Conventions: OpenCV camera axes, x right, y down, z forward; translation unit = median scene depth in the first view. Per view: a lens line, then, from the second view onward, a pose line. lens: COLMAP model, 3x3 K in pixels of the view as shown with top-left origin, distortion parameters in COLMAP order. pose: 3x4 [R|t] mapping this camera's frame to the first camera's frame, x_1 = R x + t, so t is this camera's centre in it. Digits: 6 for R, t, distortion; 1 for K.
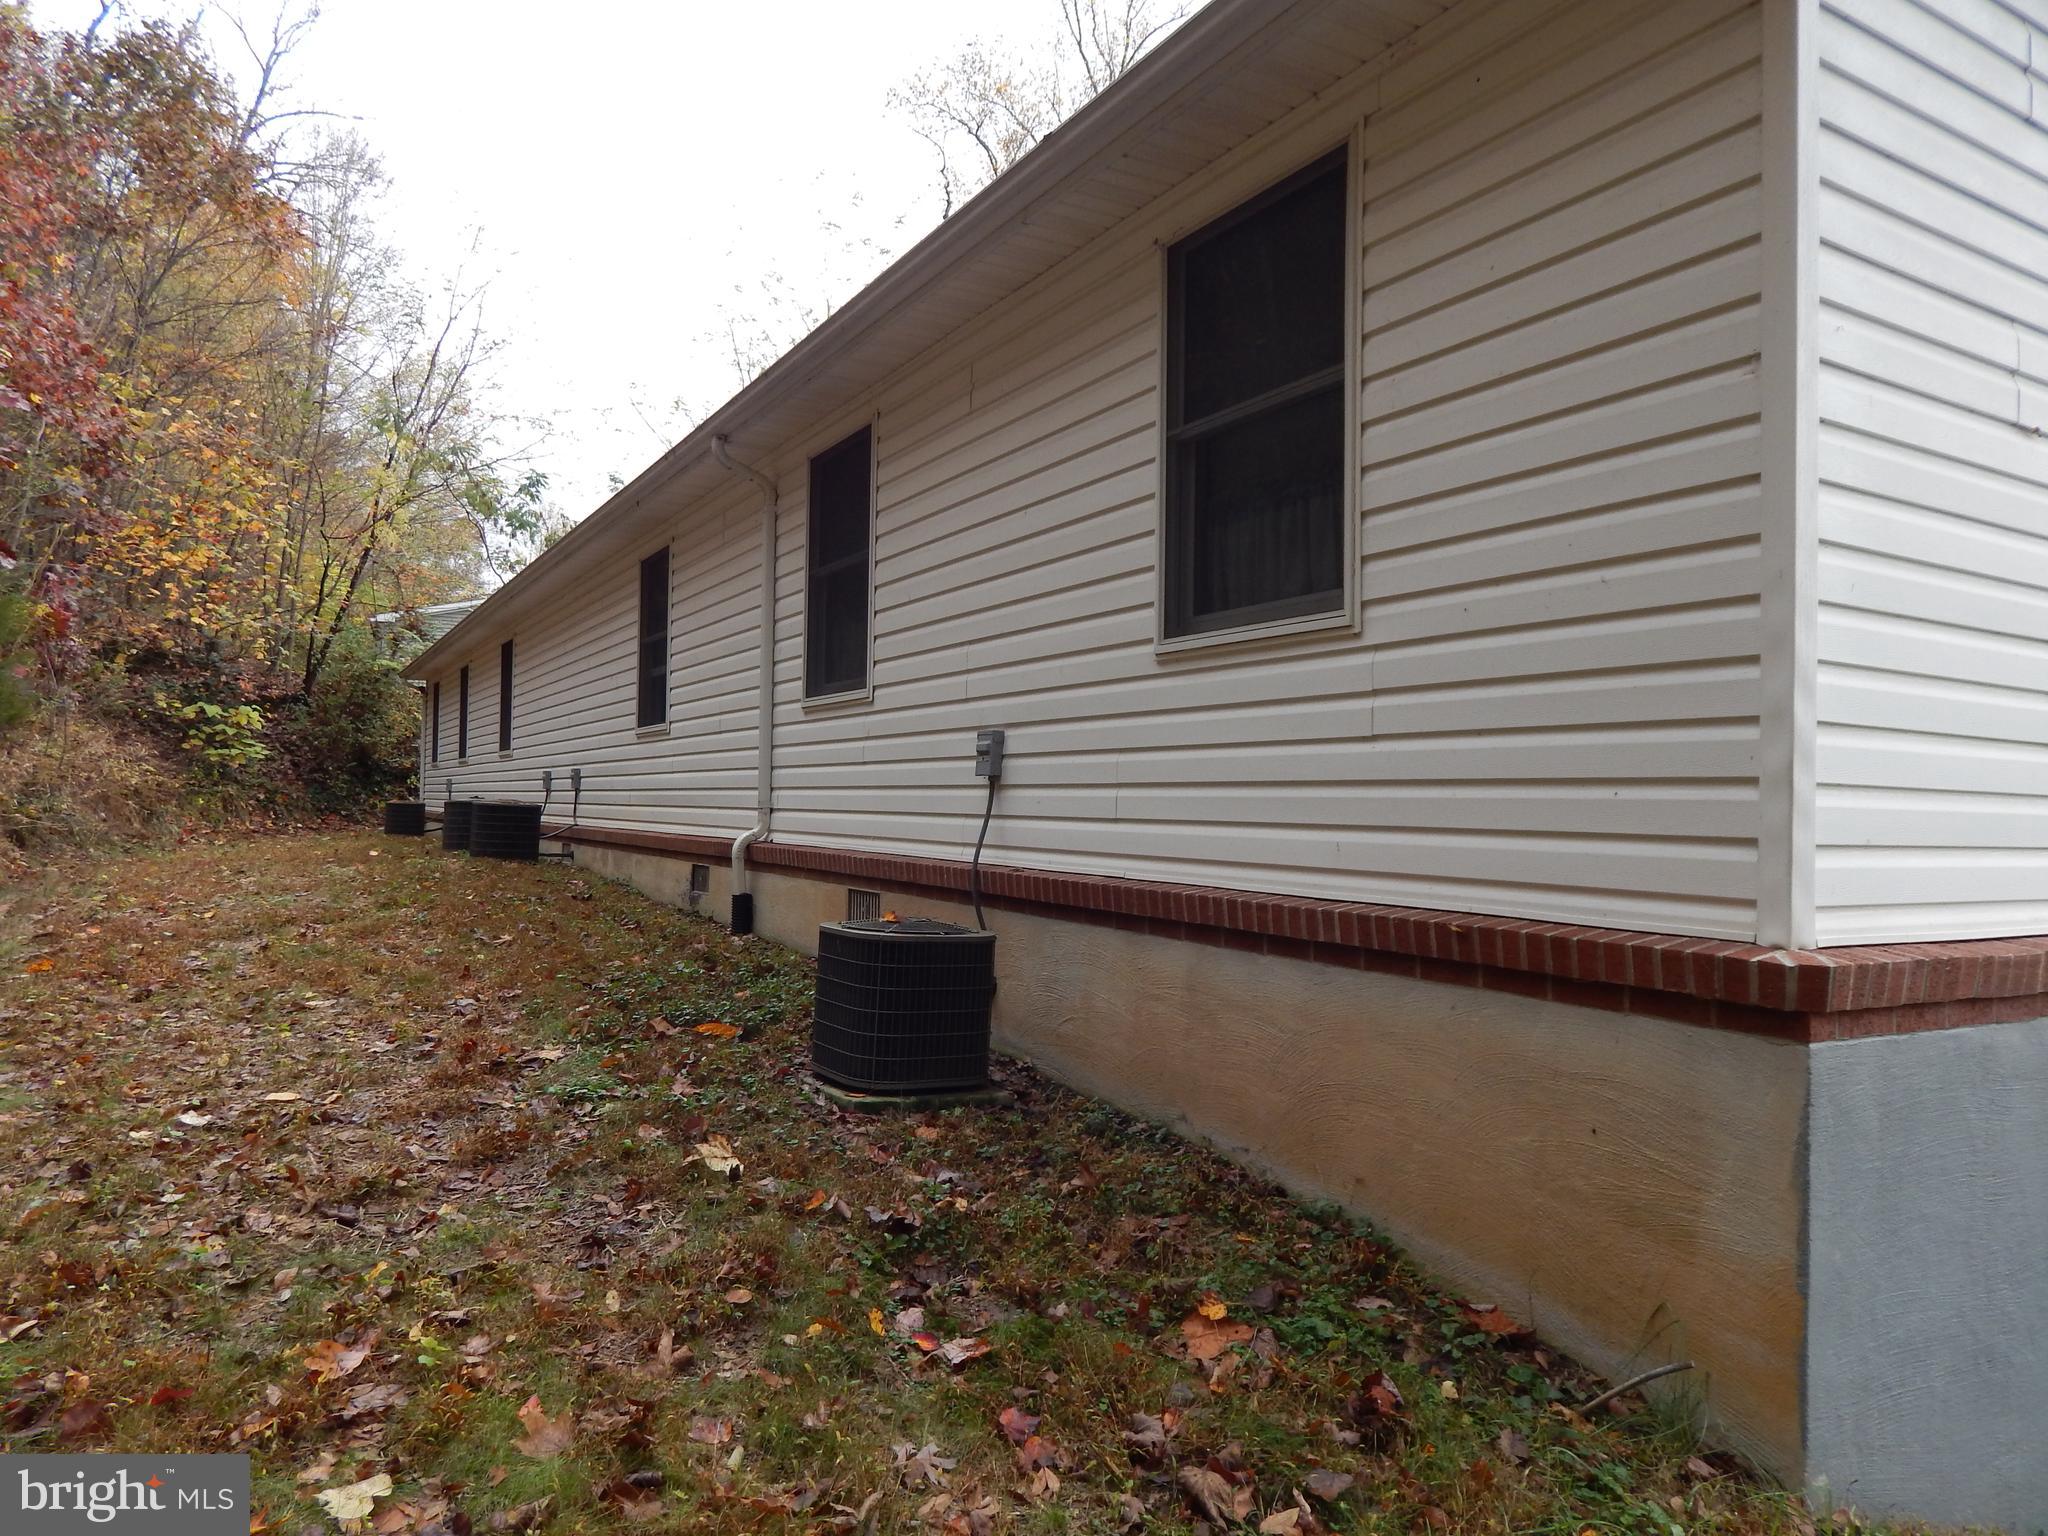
lens RADIAL K [[1368.2, 0, 1024.0], [0, 1368.2, 772.0], [0, 0, 1]] dist [0.008547, -0.012697]
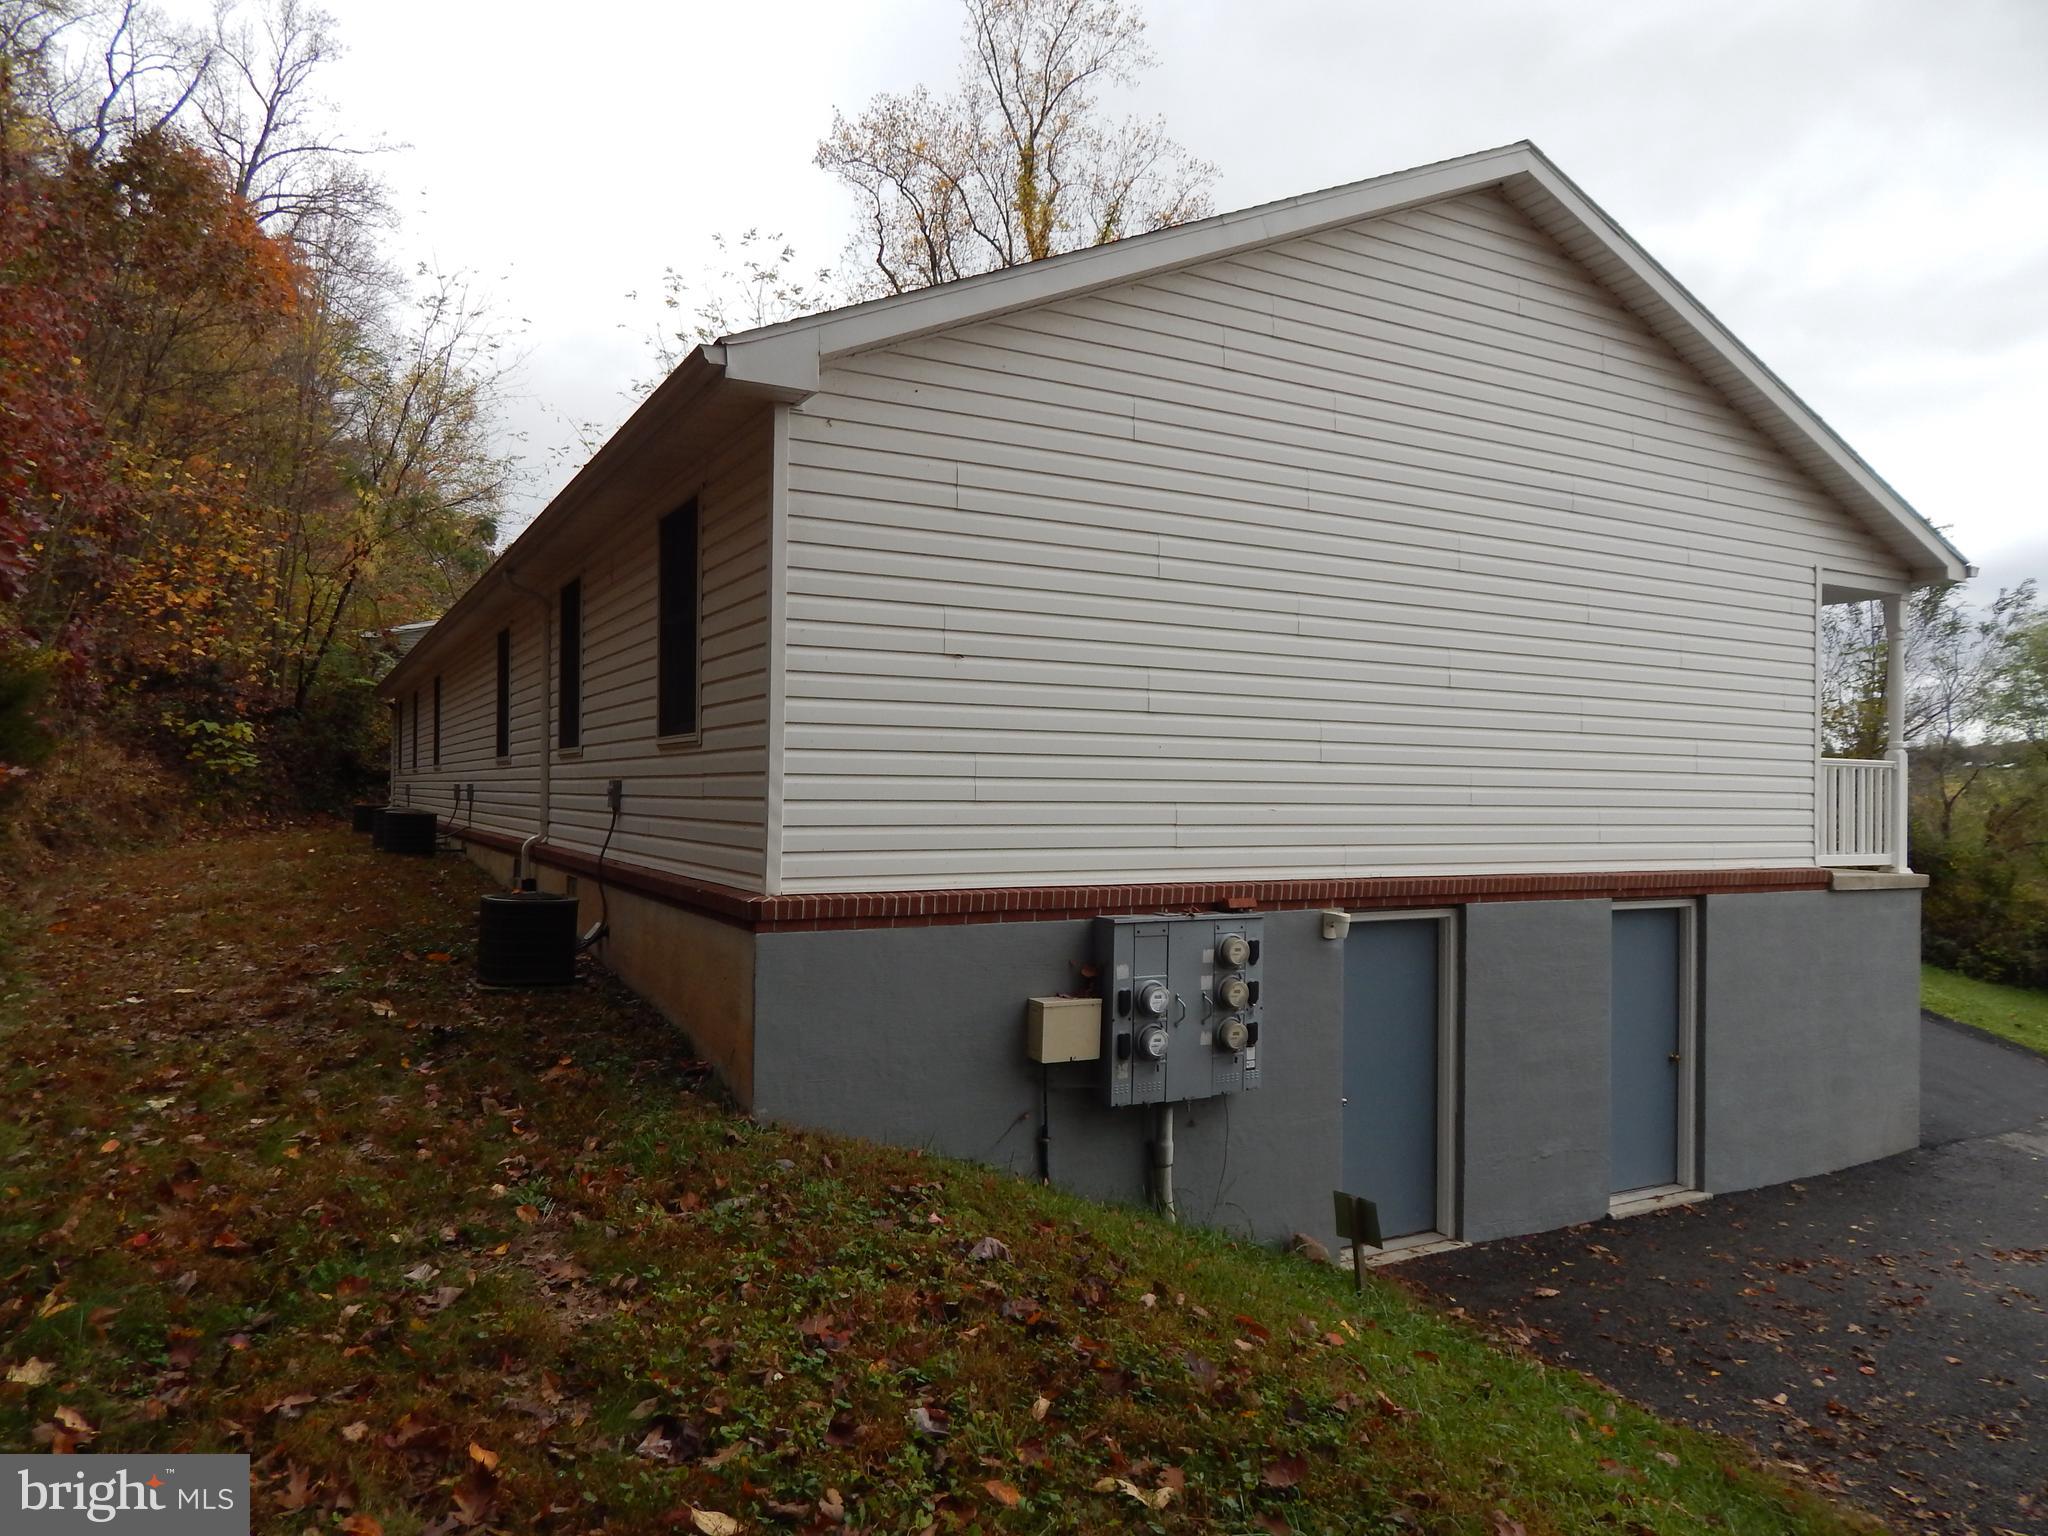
lens RADIAL K [[1368.2, 0, 1026.4], [0, 1368.2, 769.2], [0, 0, 1]] dist [0.008547, -0.012697]
pose [[0.999815, -0.010203, -0.016284, 0.136515], [0.010379, 0.999888, 0.010753, -0.015074], [0.016173, -0.010920, 0.999810, -0.179346]]
